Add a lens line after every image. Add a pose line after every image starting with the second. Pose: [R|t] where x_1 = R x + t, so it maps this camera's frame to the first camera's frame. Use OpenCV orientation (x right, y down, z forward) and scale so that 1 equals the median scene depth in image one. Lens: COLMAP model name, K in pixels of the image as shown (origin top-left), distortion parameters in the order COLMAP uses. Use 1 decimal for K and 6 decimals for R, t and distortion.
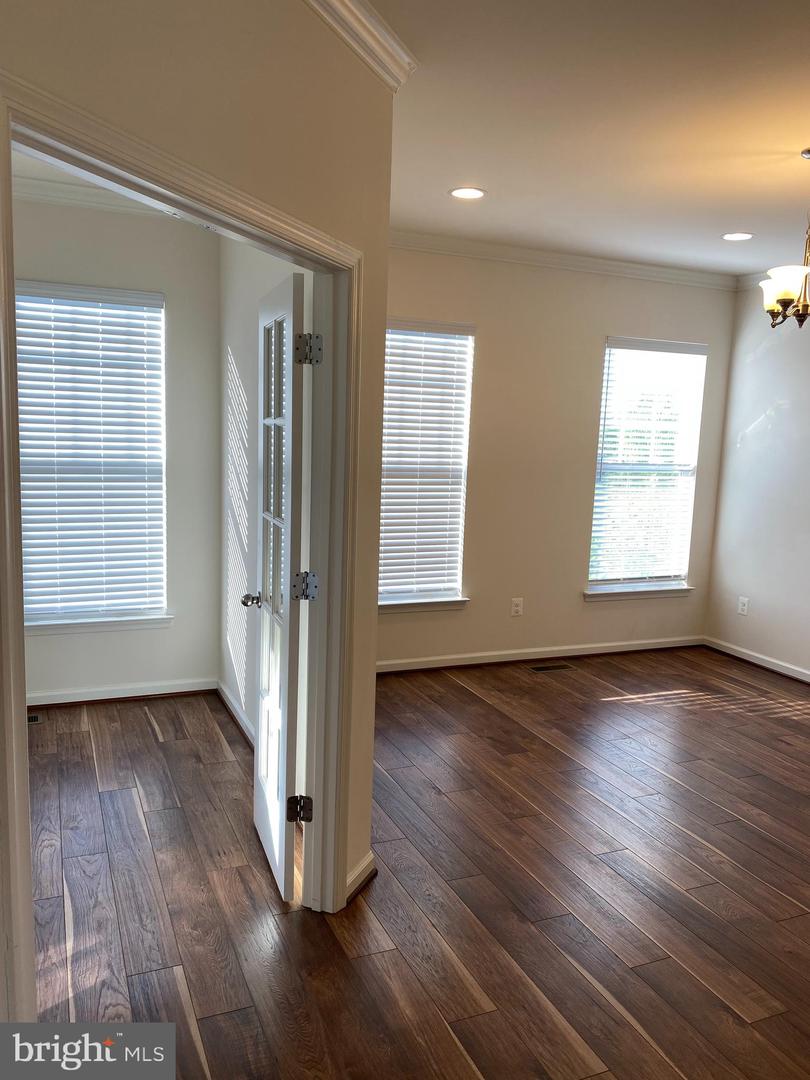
lens RADIAL K [[811.7, 0, 400.7], [0, 811.7, 538.7], [0, 0, 1]] dist [0.146578, -0.390154]
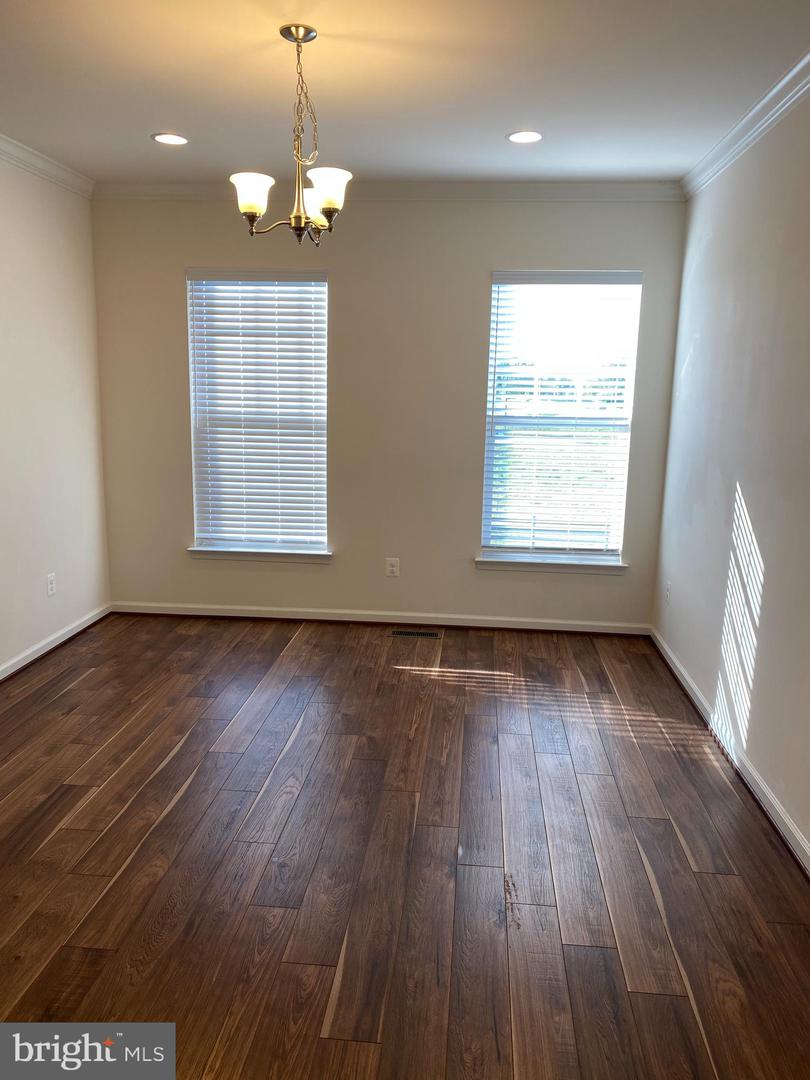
lens RADIAL K [[811.7, 0, 400.7], [0, 811.7, 538.7], [0, 0, 1]] dist [0.146578, -0.390154]
pose [[0.884005, 0.067429, -0.462588, 0.622164], [-0.051311, 0.997559, 0.047354, 0.005252], [0.464652, -0.018125, 0.885308, 0.170615]]
